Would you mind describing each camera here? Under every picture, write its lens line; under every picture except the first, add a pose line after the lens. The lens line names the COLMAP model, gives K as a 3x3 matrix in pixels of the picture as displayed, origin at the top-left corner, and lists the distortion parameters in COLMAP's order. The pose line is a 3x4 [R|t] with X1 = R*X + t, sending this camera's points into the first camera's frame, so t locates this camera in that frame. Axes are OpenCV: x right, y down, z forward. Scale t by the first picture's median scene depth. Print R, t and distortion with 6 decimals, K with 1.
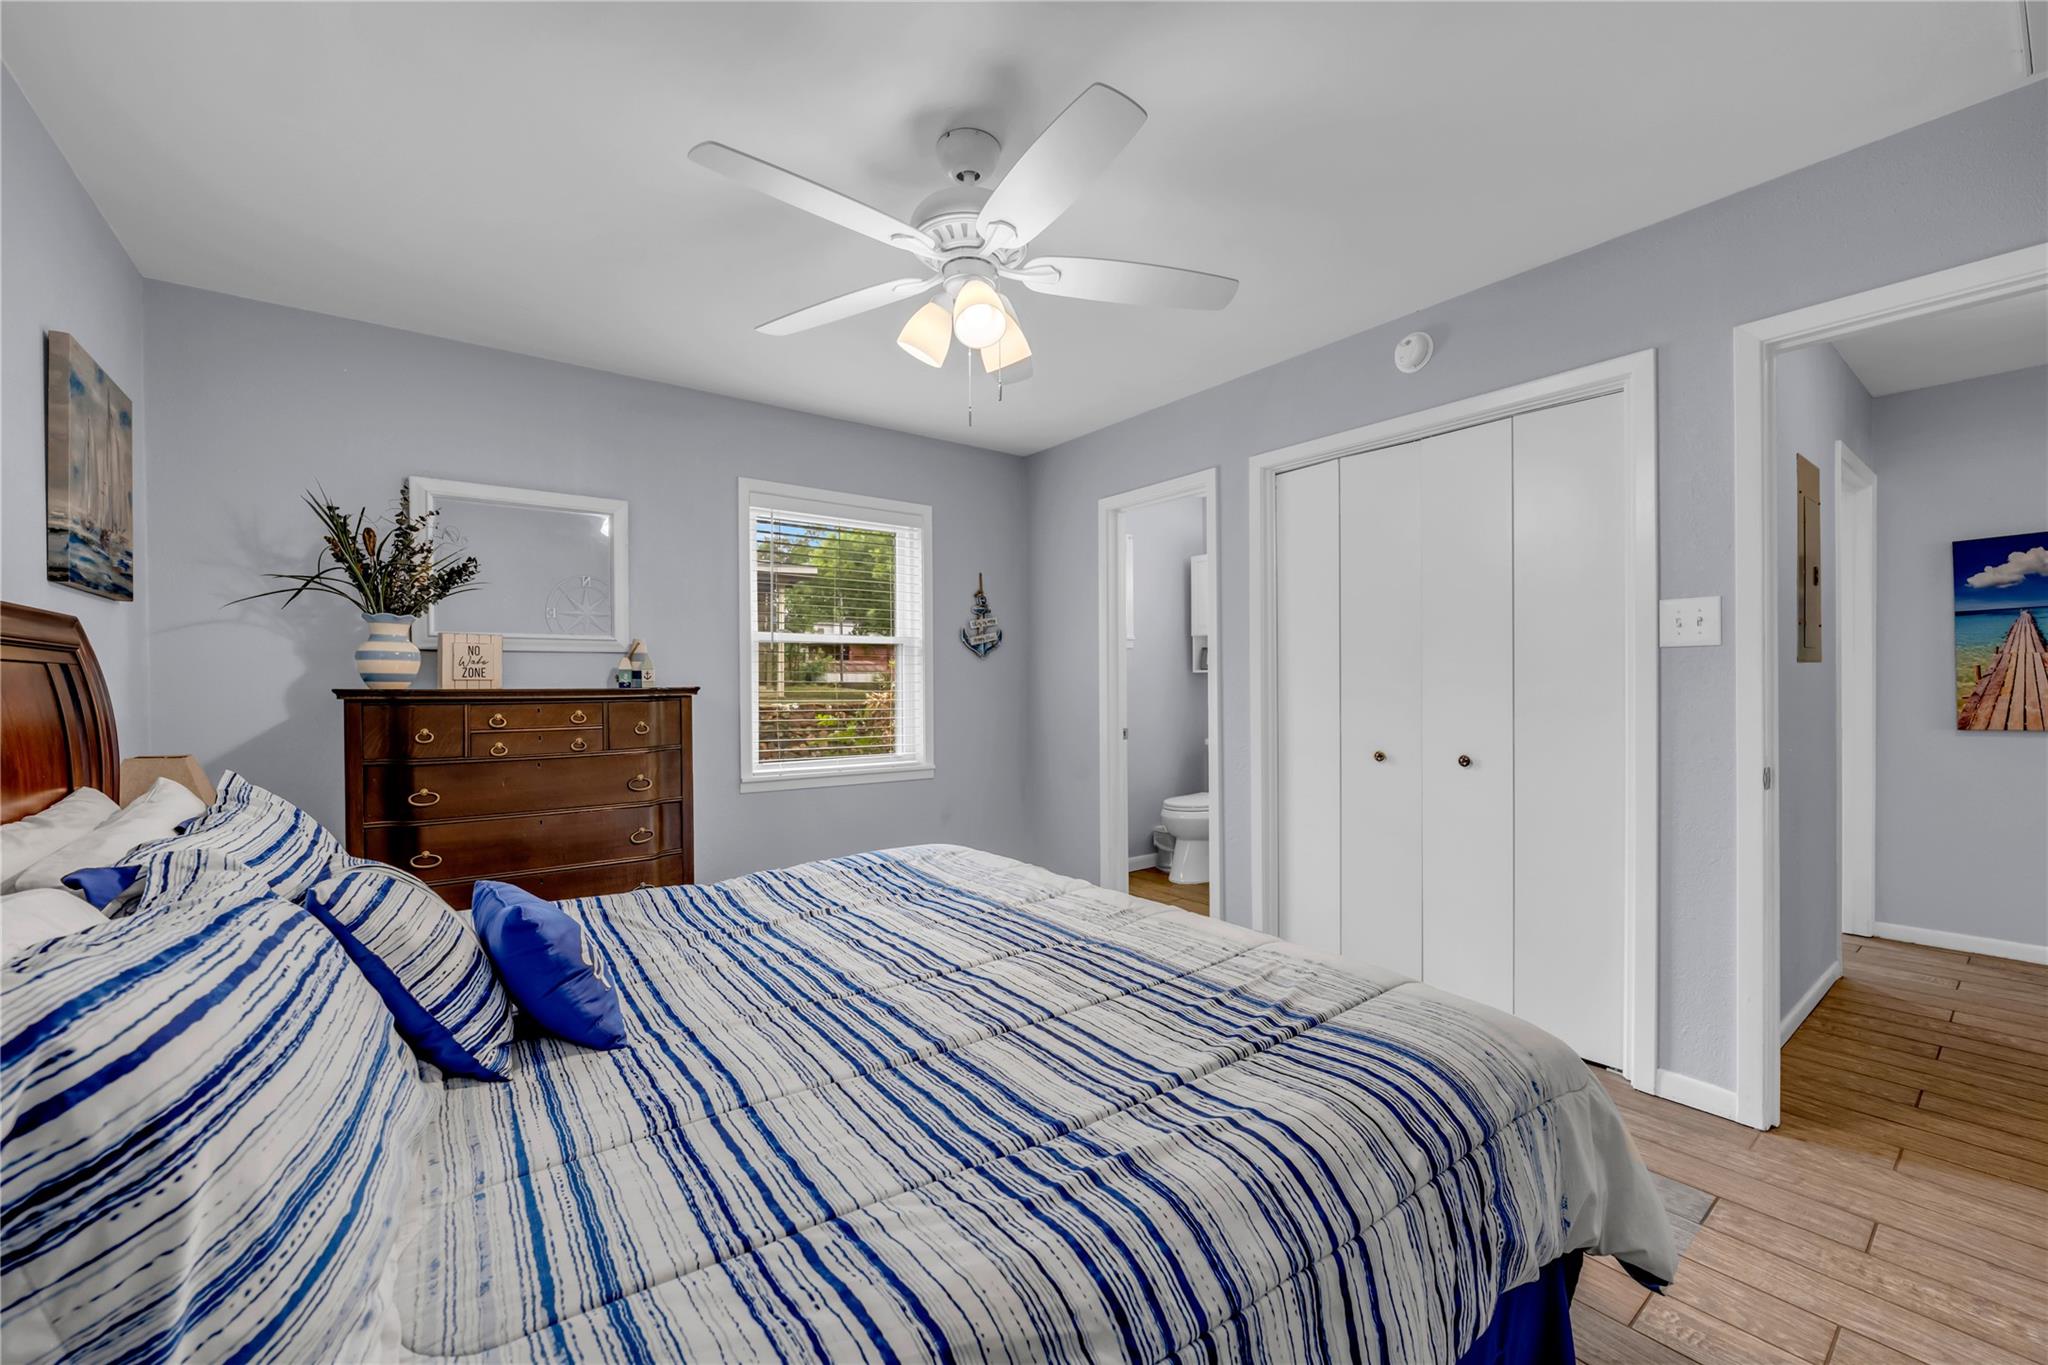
lens RADIAL K [[809.4, 0, 1019.0], [0, 809.4, 685.1], [0, 0, 1]] dist [-0.002741, -0.000232]
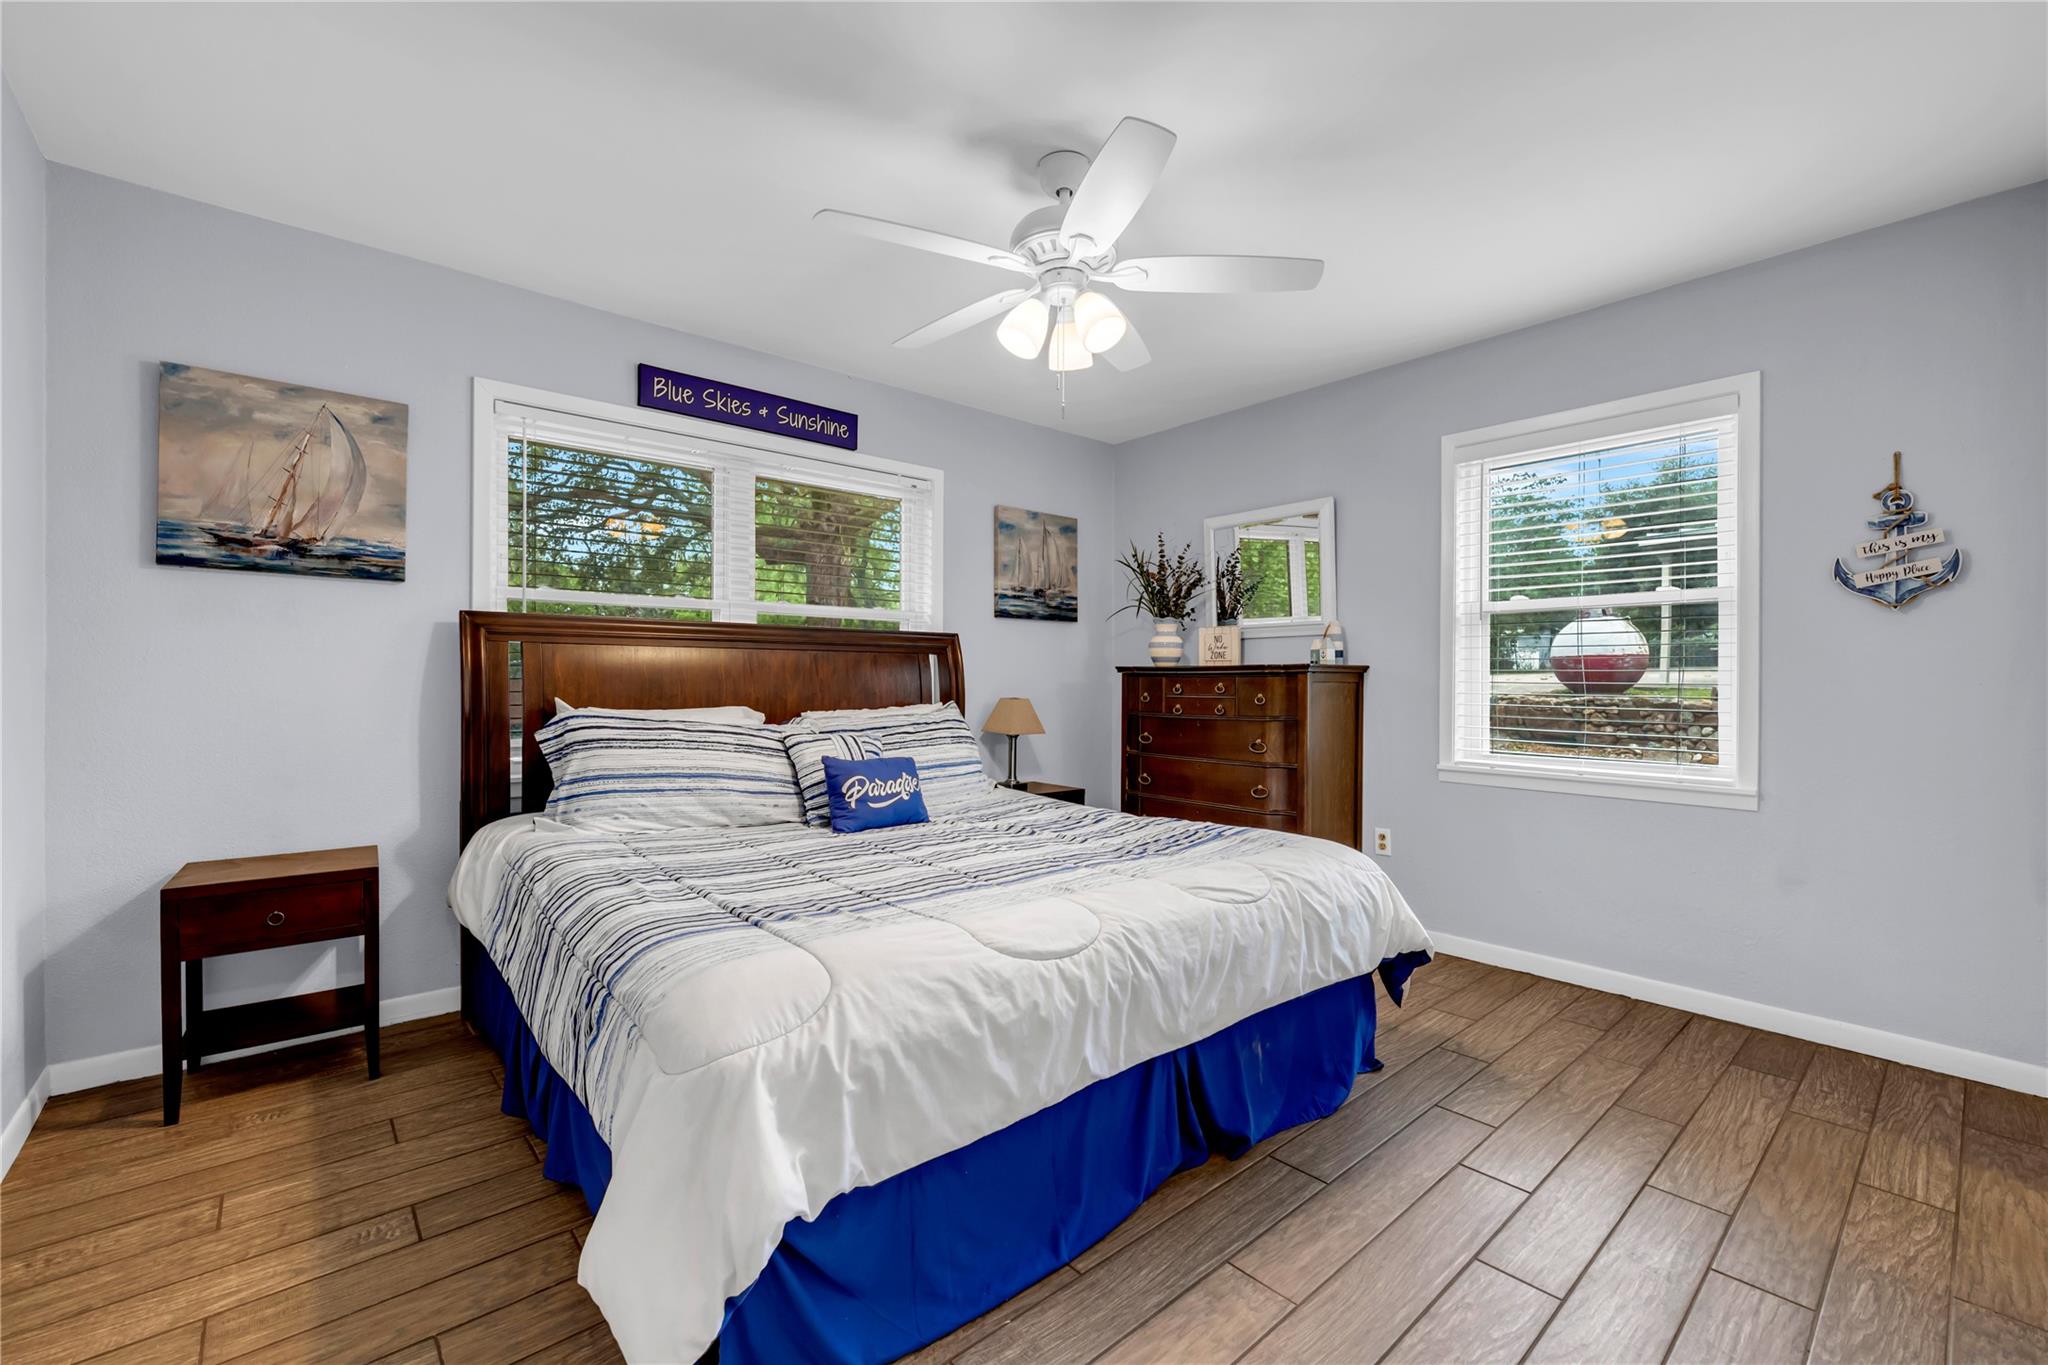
lens RADIAL K [[837.9, 0, 1017.5], [0, 837.9, 680.3], [0, 0, 1]] dist [-0.003919, -0.000155]
pose [[0.067277, 0.005225, -0.997721, 0.569107], [-0.004855, 0.999976, 0.004910, 0.017183], [0.997723, 0.004514, 0.067301, 0.455422]]
